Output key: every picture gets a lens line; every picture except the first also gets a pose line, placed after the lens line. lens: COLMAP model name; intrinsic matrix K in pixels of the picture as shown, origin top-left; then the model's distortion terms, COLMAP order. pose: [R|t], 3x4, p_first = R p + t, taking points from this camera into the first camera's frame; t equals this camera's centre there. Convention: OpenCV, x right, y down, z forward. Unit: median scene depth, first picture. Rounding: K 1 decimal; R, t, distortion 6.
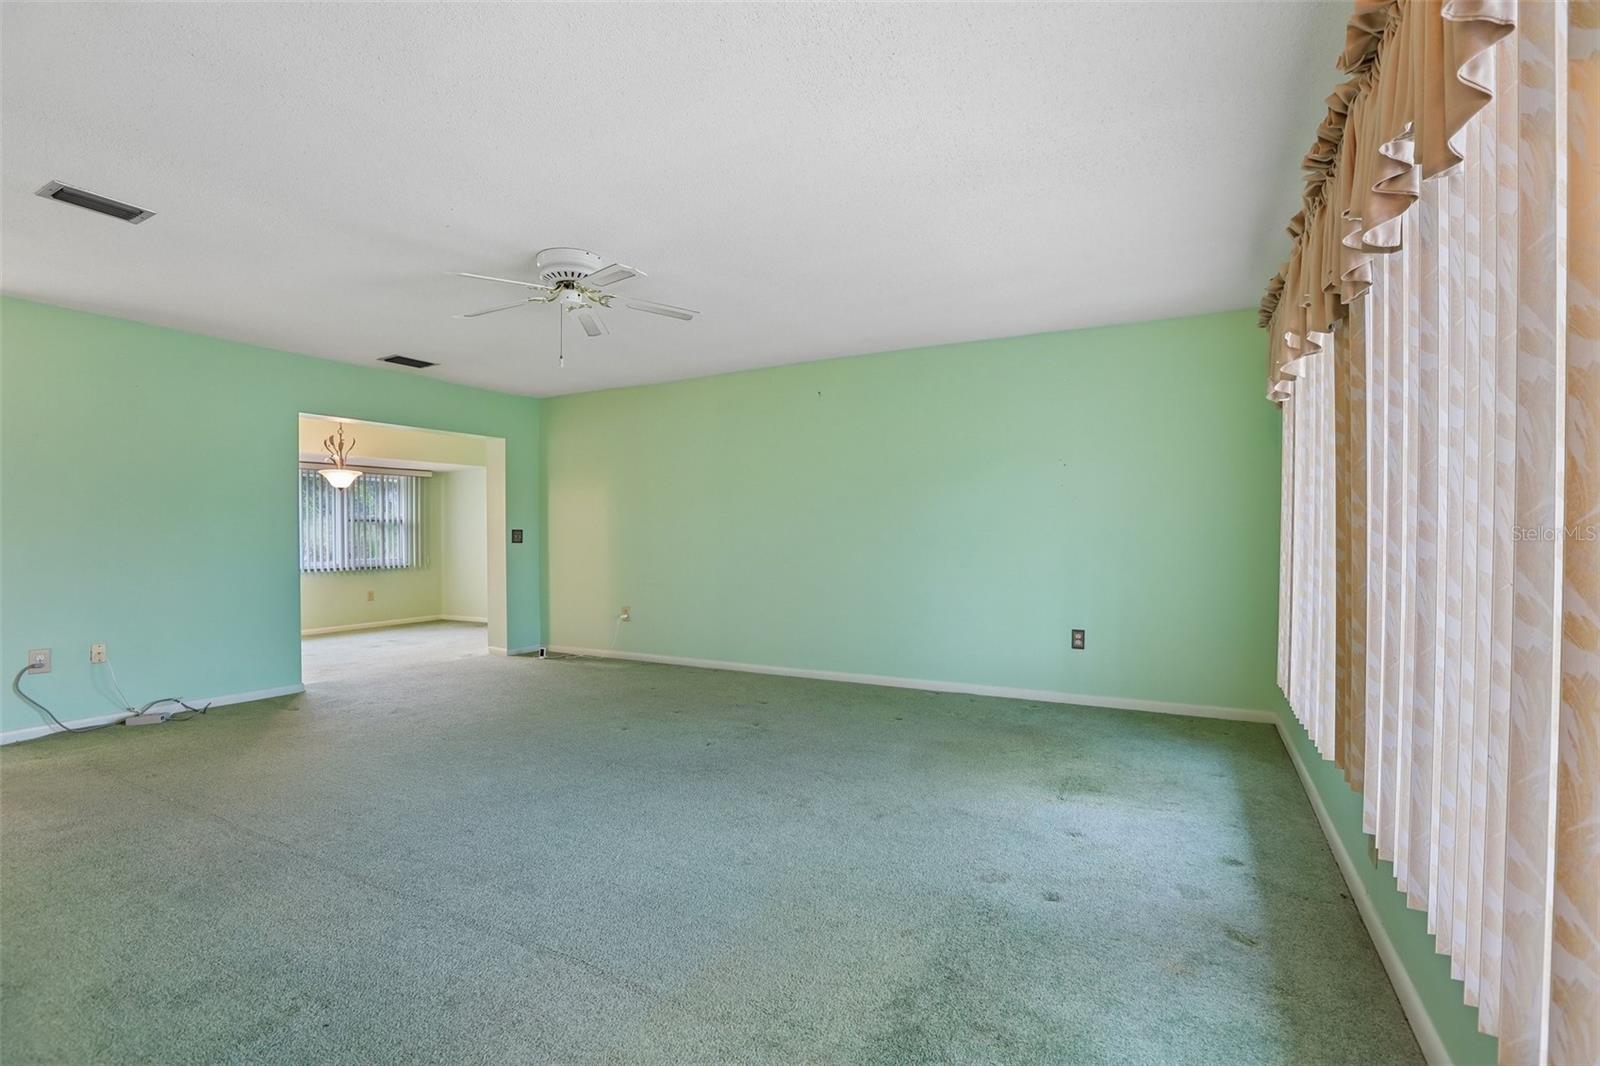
lens RADIAL K [[727.2, 0, 797.2], [0, 727.2, 534.7], [0, 0, 1]] dist [-0.061017, 0.023945]
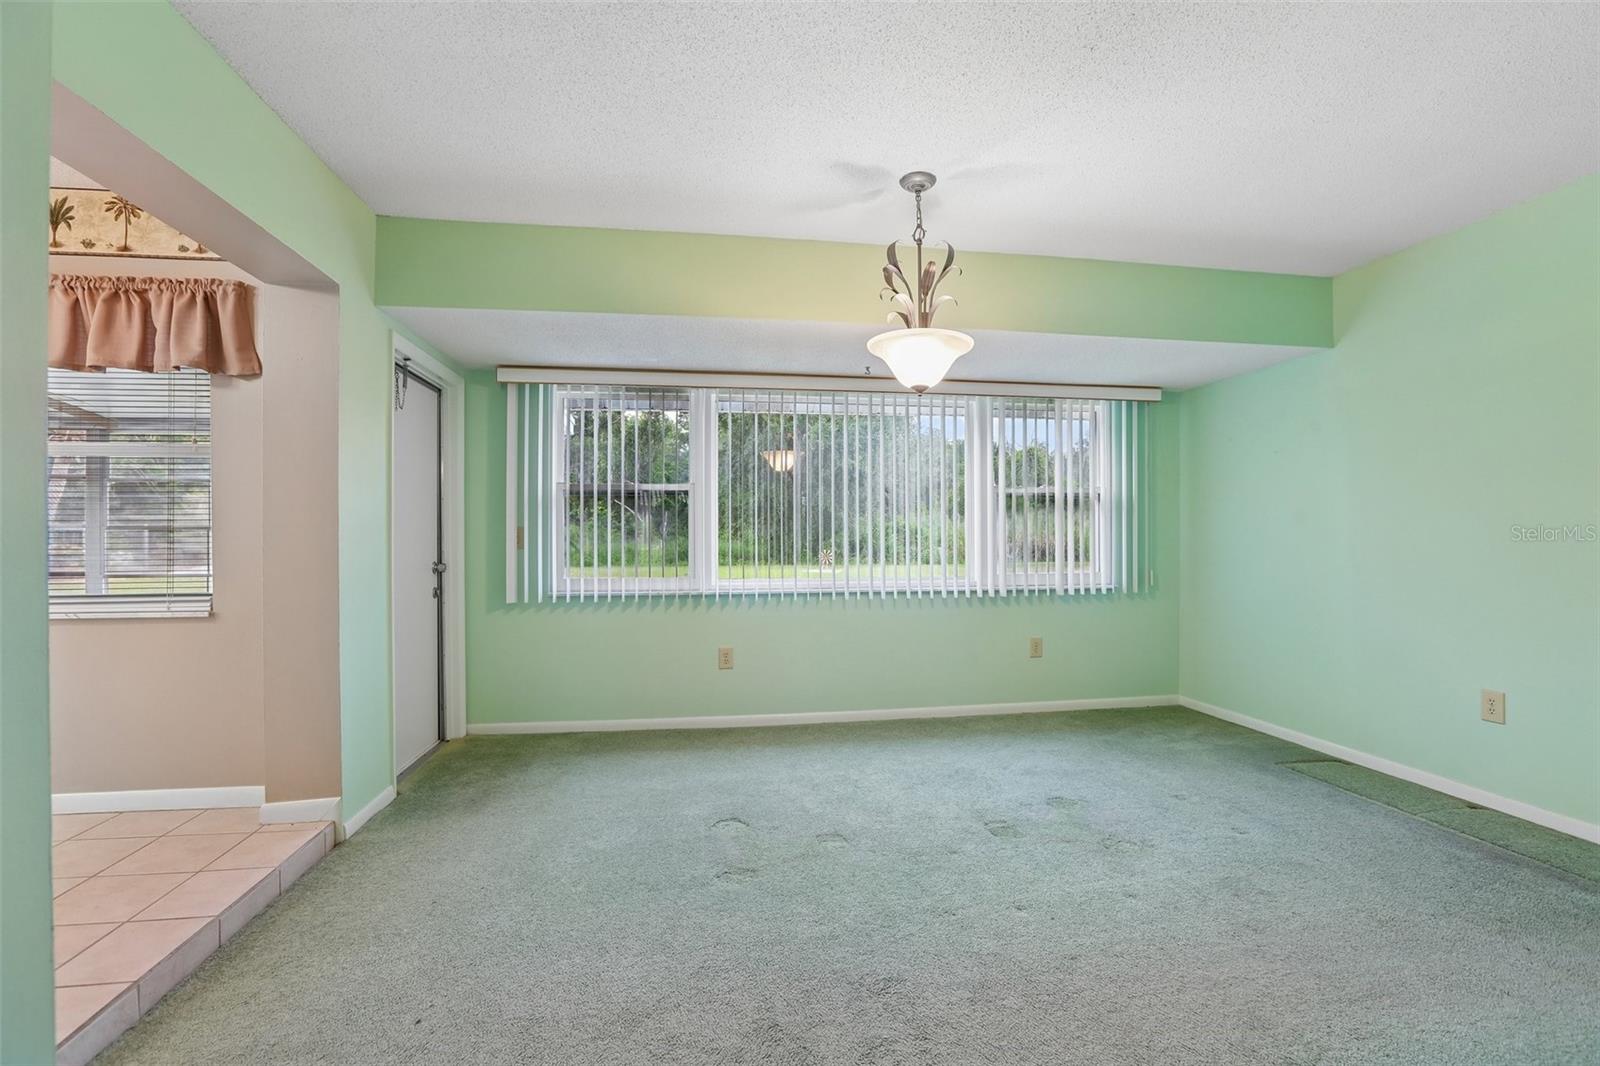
lens RADIAL K [[727.2, 0, 797.2], [0, 727.2, 534.7], [0, 0, 1]] dist [-0.061017, 0.023945]
pose [[0.603535, 0.004893, -0.797321, -0.561475], [-0.002779, 0.999988, 0.004033, 0.010227], [0.797332, -0.000218, 0.603541, 1.059324]]
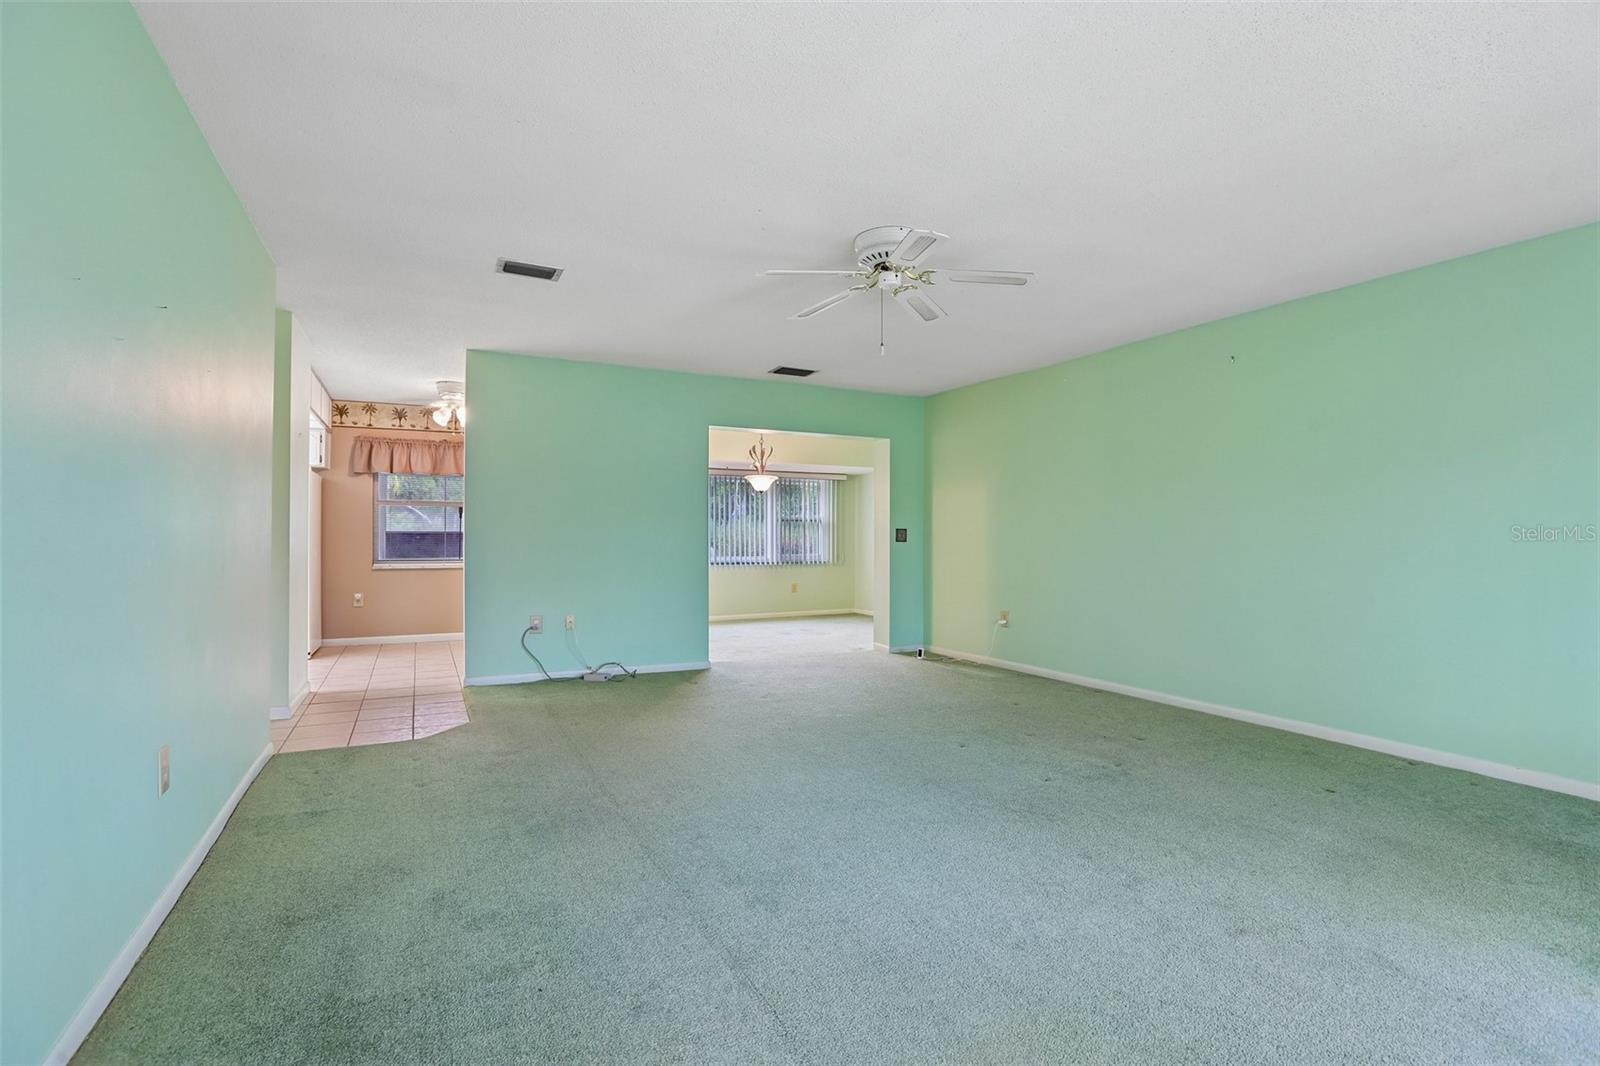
lens RADIAL K [[727.2, 0, 797.2], [0, 727.2, 534.7], [0, 0, 1]] dist [-0.061017, 0.023945]
pose [[0.831276, 0.008191, -0.555799, 0.073909], [-0.009049, 0.999958, 0.001203, 0.002169], [0.555786, 0.004030, 0.831316, 0.099336]]
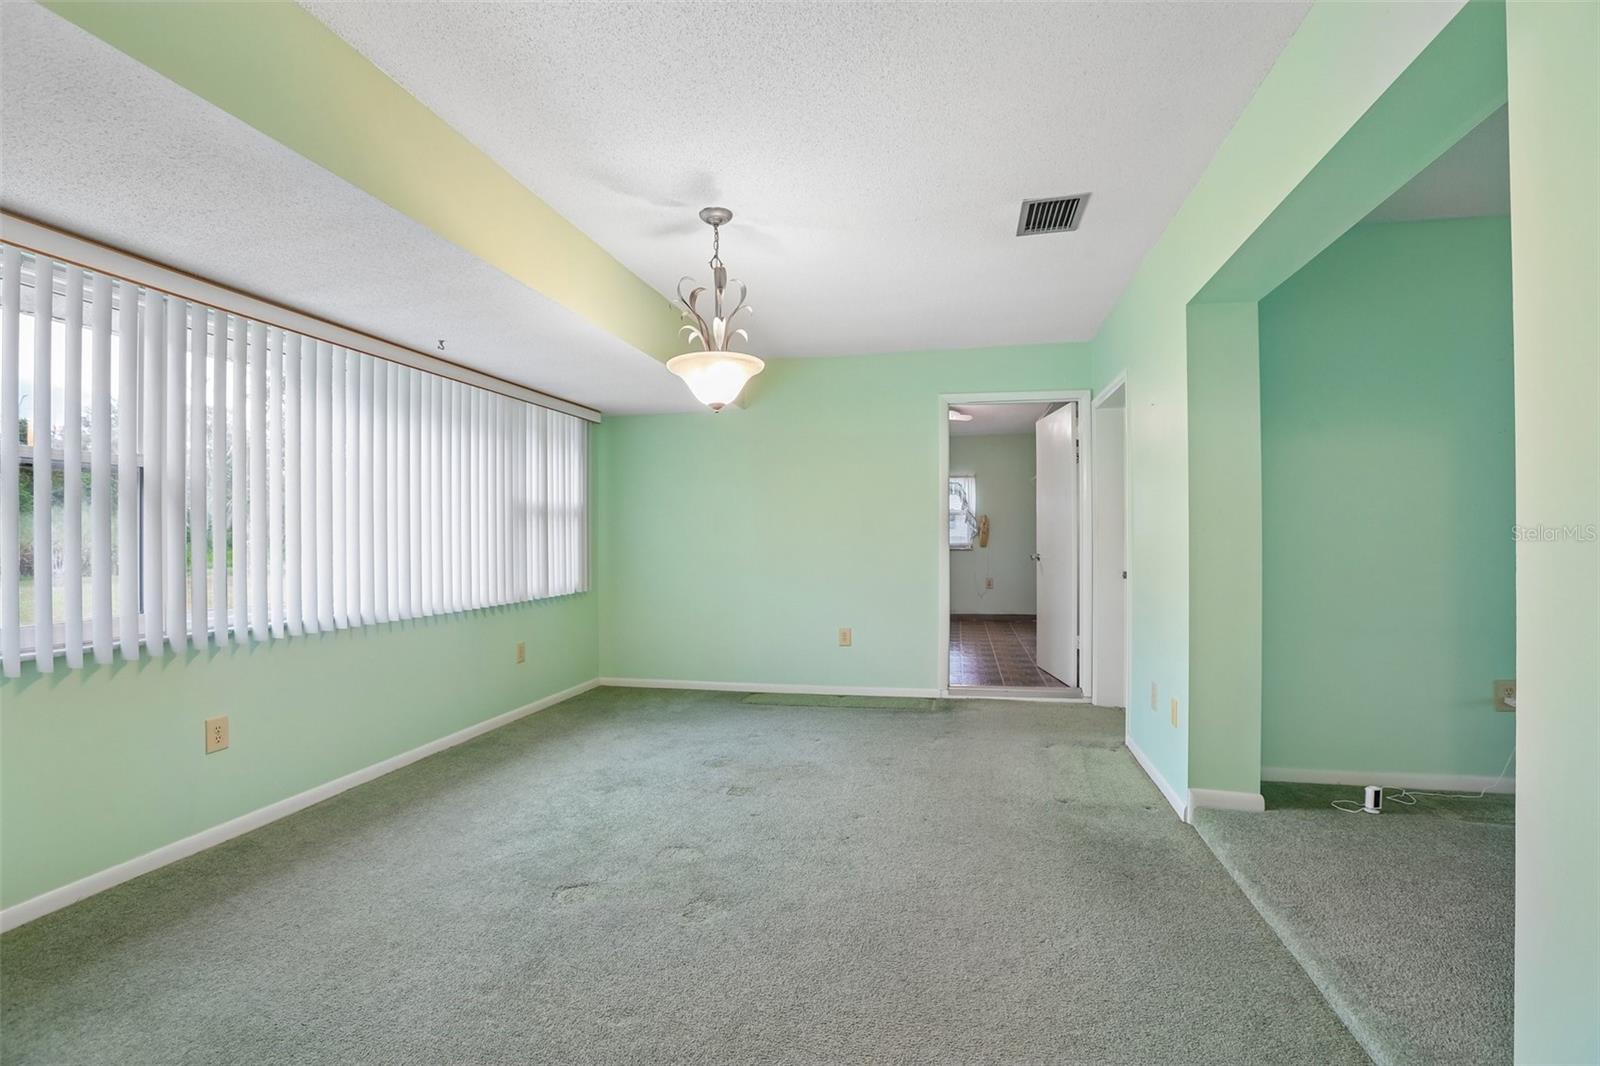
lens RADIAL K [[727.2, 0, 797.2], [0, 727.2, 534.7], [0, 0, 1]] dist [-0.061017, 0.023945]
pose [[0.961389, 0.004158, 0.275163, -1.027296], [-0.002573, 0.999978, -0.006119, 0.011421], [-0.275182, 0.005174, 0.961378, 0.876647]]
